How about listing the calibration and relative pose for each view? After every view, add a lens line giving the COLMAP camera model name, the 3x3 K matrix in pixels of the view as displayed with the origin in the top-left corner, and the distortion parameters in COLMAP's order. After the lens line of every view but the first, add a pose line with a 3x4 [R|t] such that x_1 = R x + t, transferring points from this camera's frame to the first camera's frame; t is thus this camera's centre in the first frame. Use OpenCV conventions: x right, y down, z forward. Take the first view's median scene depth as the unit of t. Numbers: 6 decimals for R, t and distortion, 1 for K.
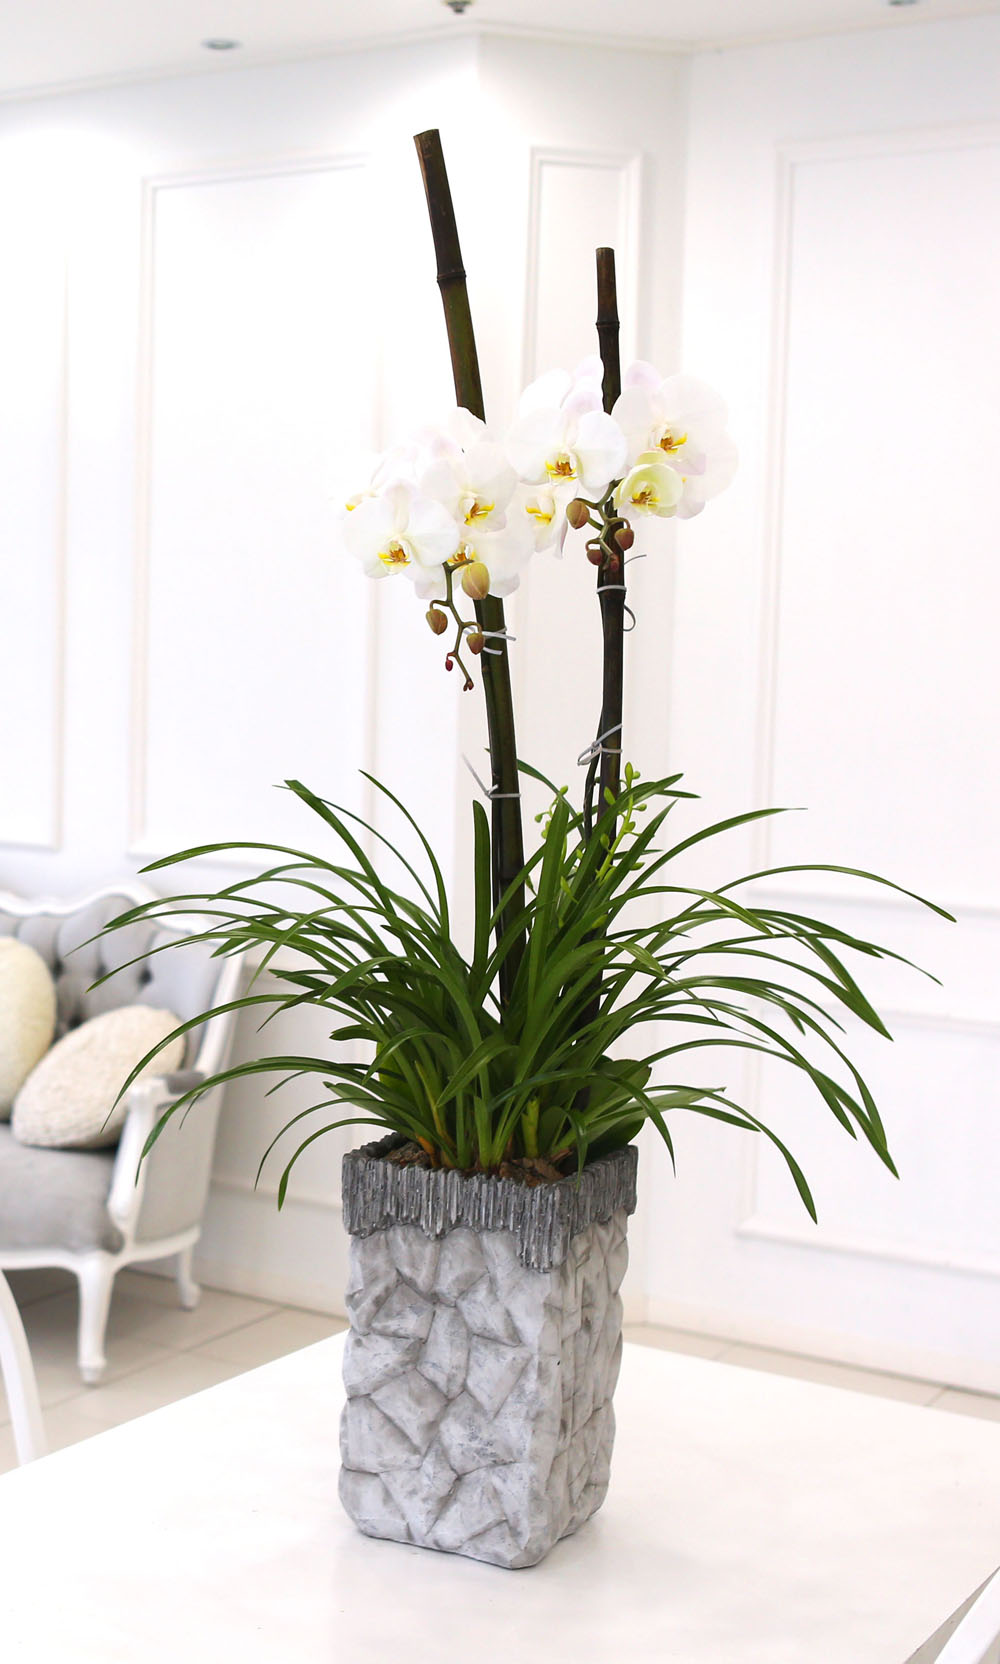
lens RADIAL K [[2154.1, 0, 174.2], [0, 2154.1, 806.7], [0, 0, 1]] dist [-0.066984, 0.000000]
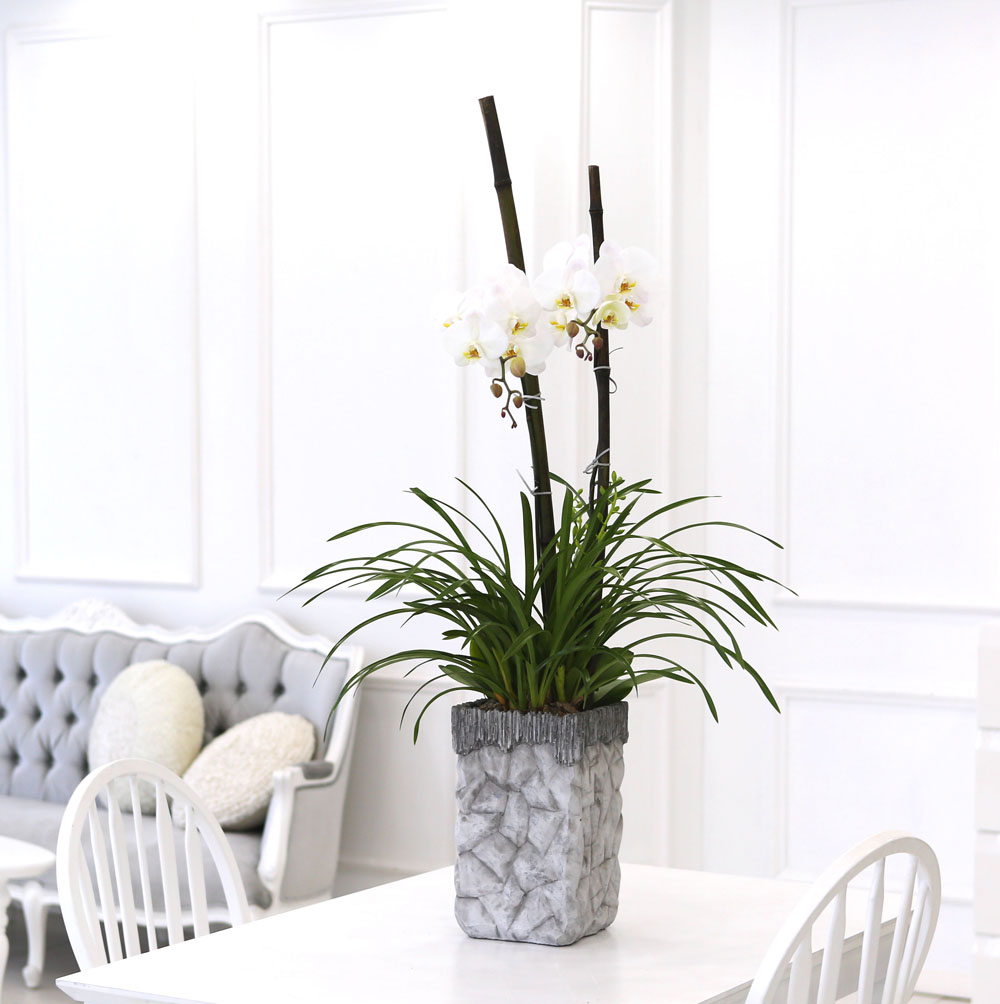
lens RADIAL K [[2275.2, 0, 468.1], [0, 2275.2, 554.8], [0, 0, 1]] dist [0.040745, 0.000000]
pose [[0.995407, -0.024917, 0.092435, -0.071733], [0.026027, 0.999603, -0.010820, 0.063224], [-0.092128, 0.013176, 0.995660, -0.791592]]
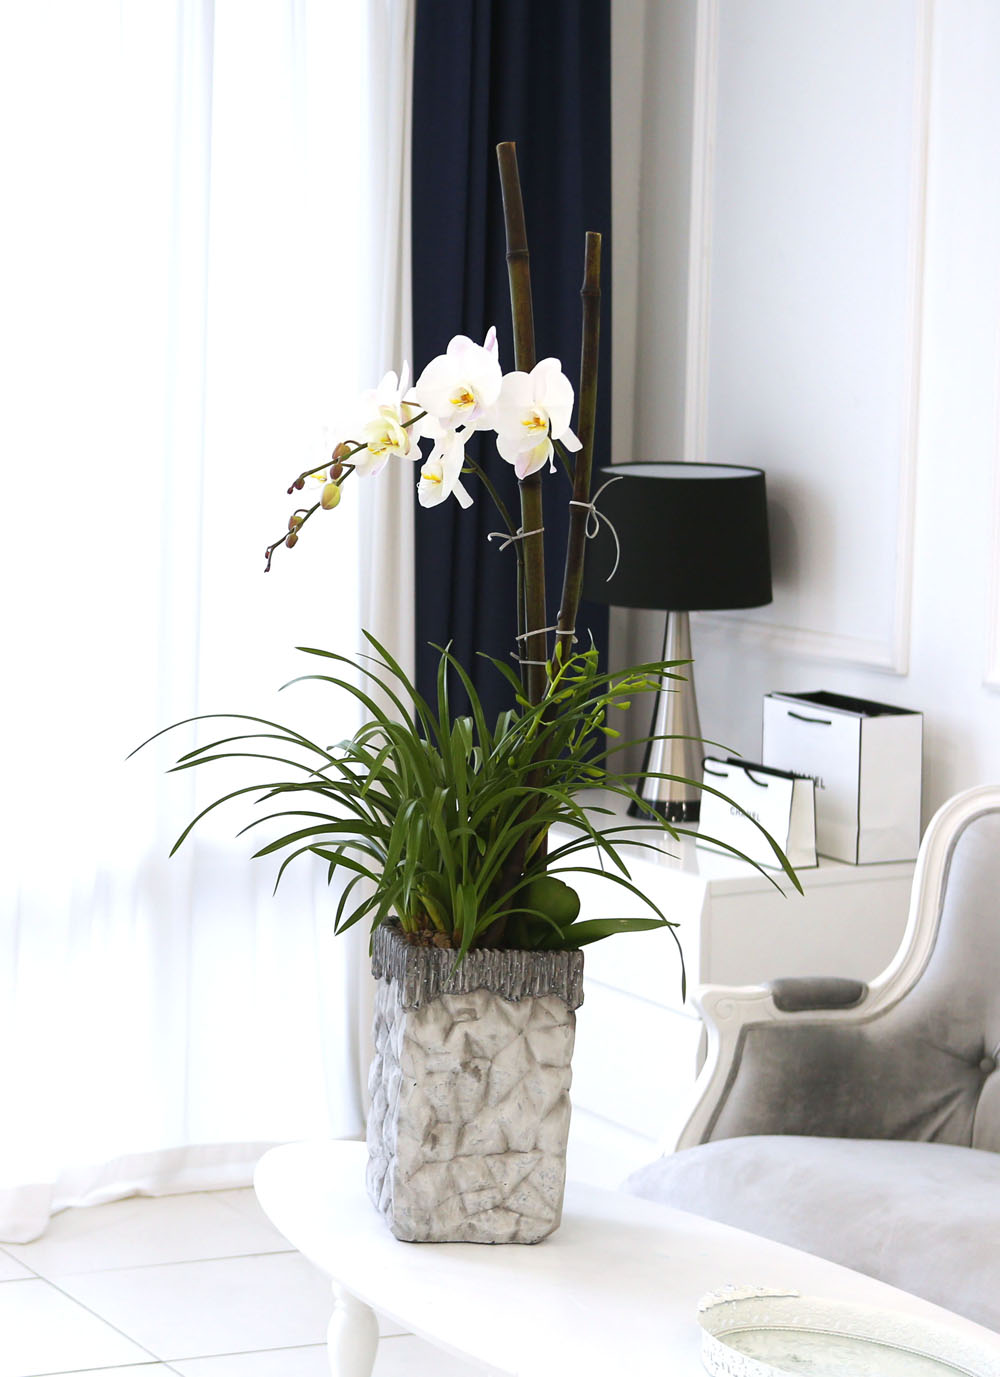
lens RADIAL K [[3117.8, 0, 499.2], [0, 3117.8, 700.6], [0, 0, 1]] dist [-0.018045, 0.000000]
pose [[0.679640, 0.086129, -0.728471, 1.560842], [-0.085822, 0.995599, 0.037642, -0.052770], [0.728508, 0.036936, 0.684041, -0.285179]]
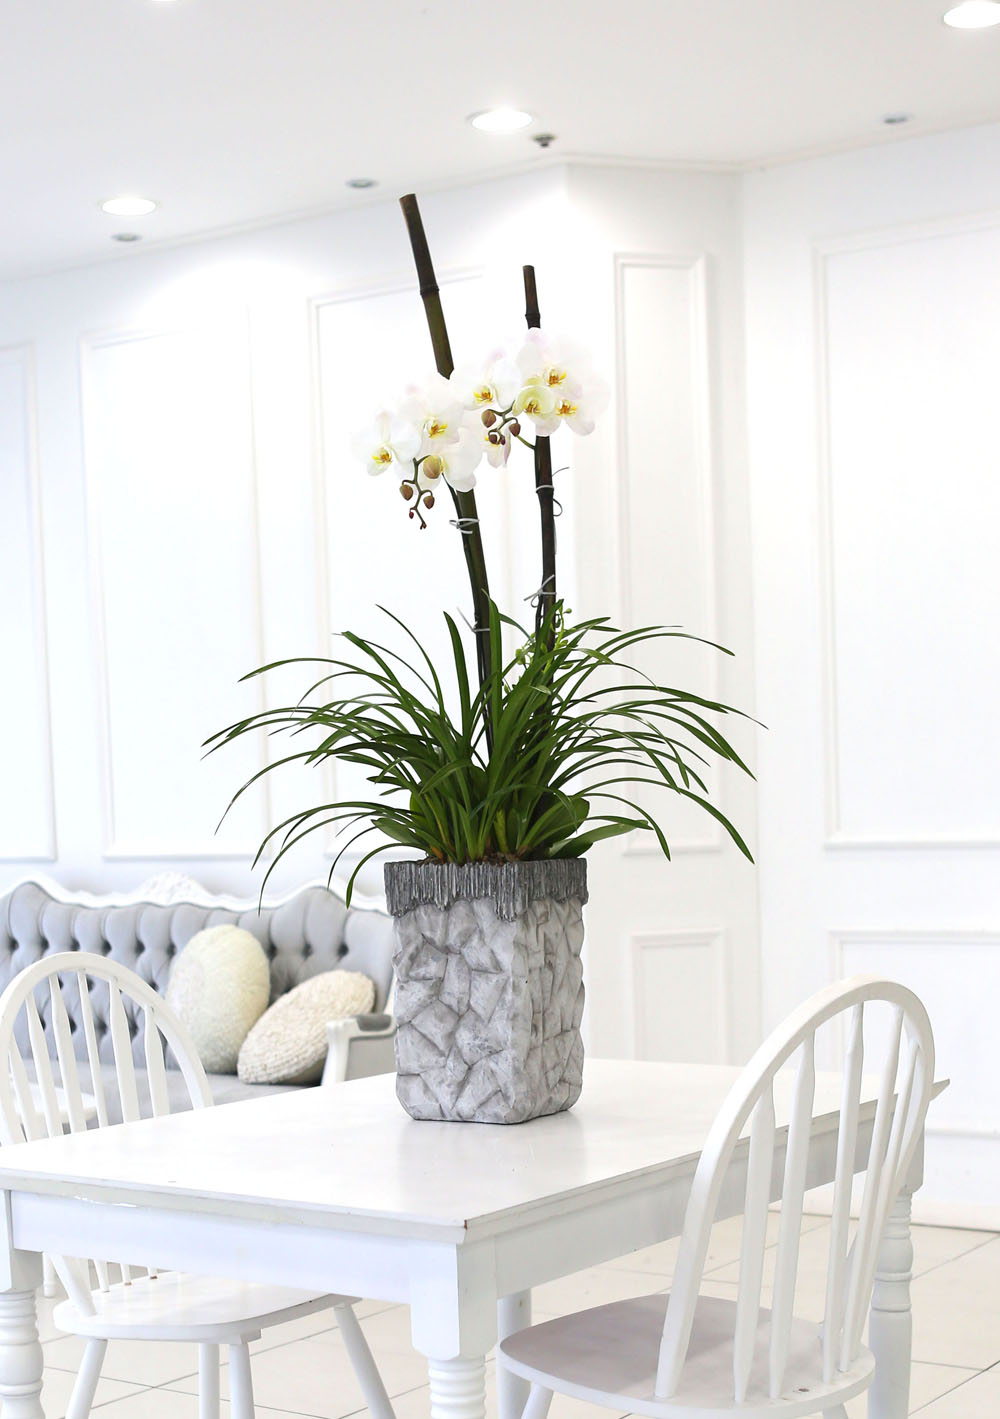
lens RADIAL K [[2020.7, 0, 479.5], [0, 2020.7, 884.9], [0, 0, 1]] dist [-0.027169, 0.000000]
pose [[0.998251, -0.053169, 0.025864, 0.109442], [0.053719, 0.998333, -0.021090, 0.213714], [-0.024700, 0.022442, 0.999443, -0.436737]]
